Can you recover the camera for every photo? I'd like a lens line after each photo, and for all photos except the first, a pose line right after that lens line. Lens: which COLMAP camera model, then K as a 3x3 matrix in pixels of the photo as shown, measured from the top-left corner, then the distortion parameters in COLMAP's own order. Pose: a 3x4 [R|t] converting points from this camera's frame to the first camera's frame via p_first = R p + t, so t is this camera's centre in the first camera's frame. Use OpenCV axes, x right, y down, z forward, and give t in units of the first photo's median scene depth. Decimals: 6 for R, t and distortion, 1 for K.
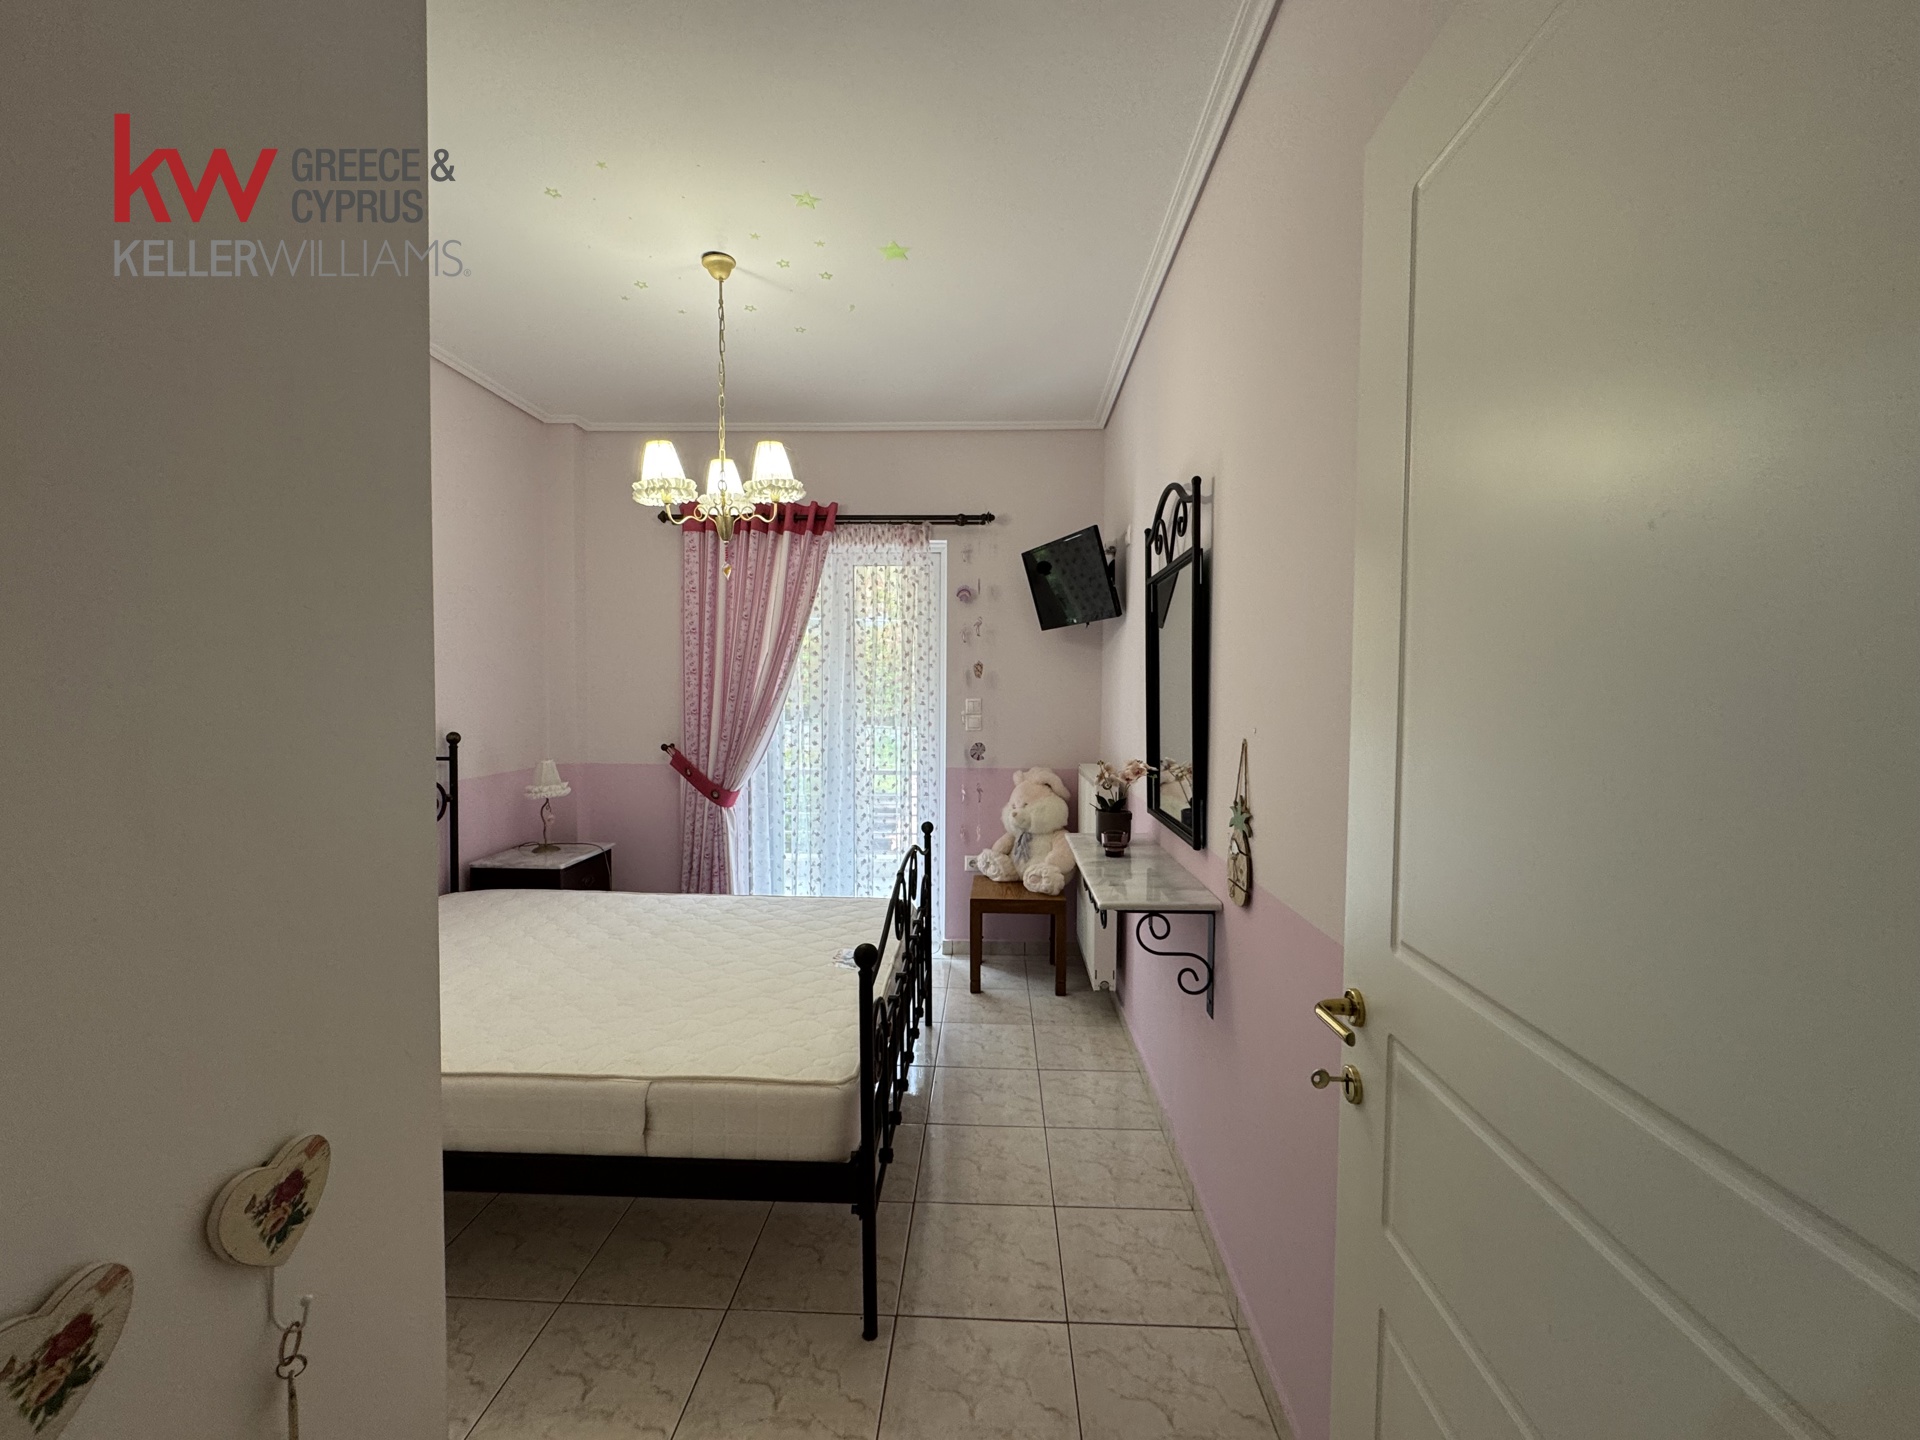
lens RADIAL K [[764.8, 0, 960.0], [0, 764.8, 720.0], [0, 0, 1]] dist [-0.002044, -0.000024]
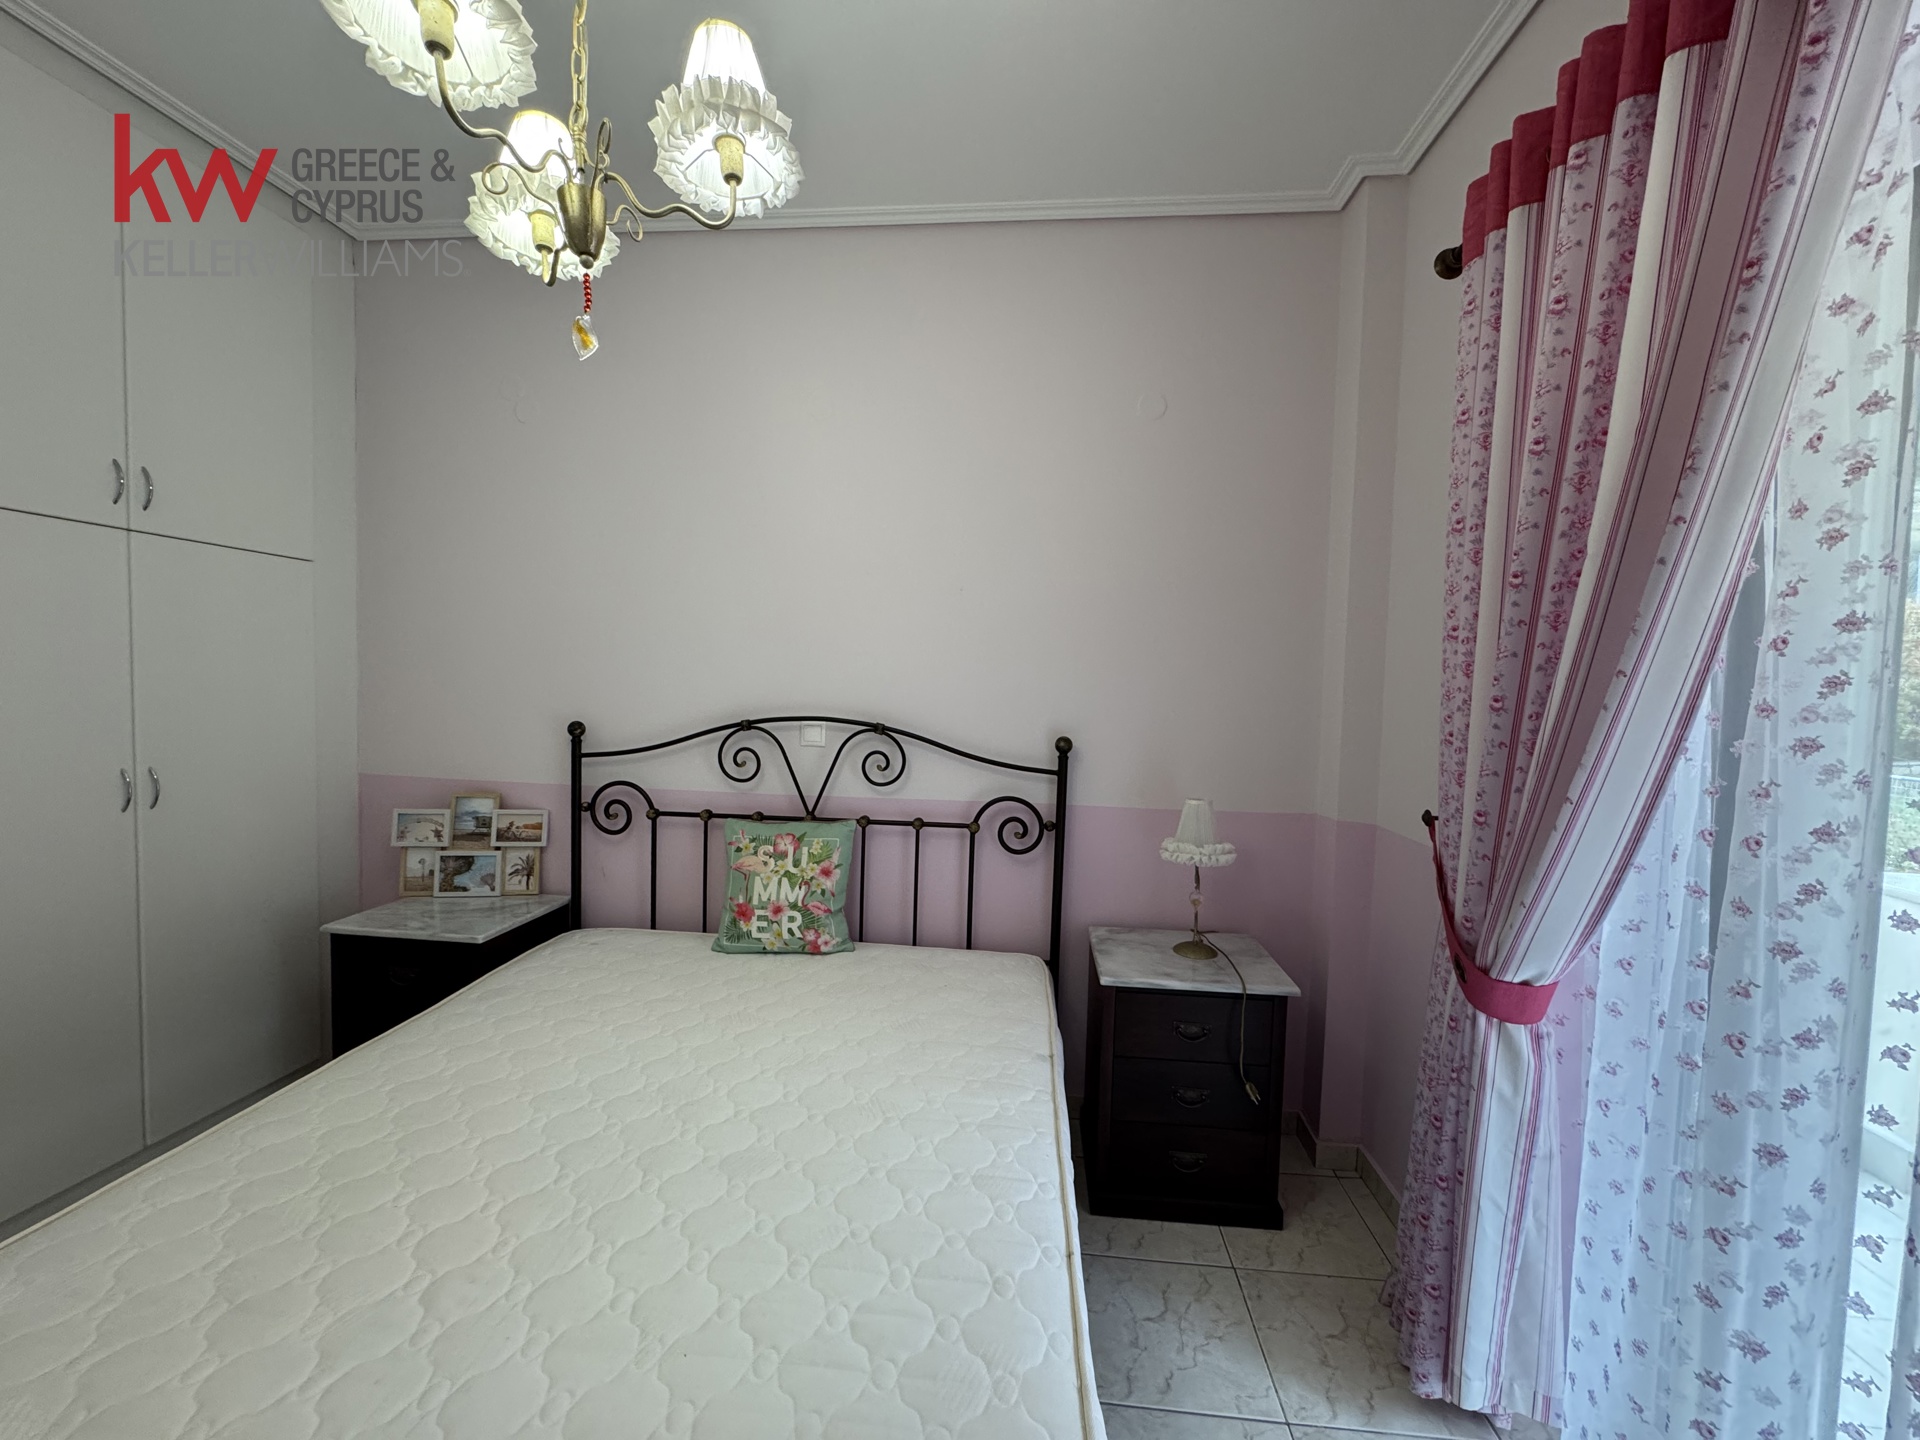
lens RADIAL K [[764.8, 0, 960.0], [0, 764.8, 720.0], [0, 0, 1]] dist [-0.002044, -0.000024]
pose [[-0.046885, 0.039047, -0.998137, 0.056880], [-0.063987, 0.997066, 0.042011, -0.023836], [0.996849, 0.065837, -0.044249, 0.932930]]
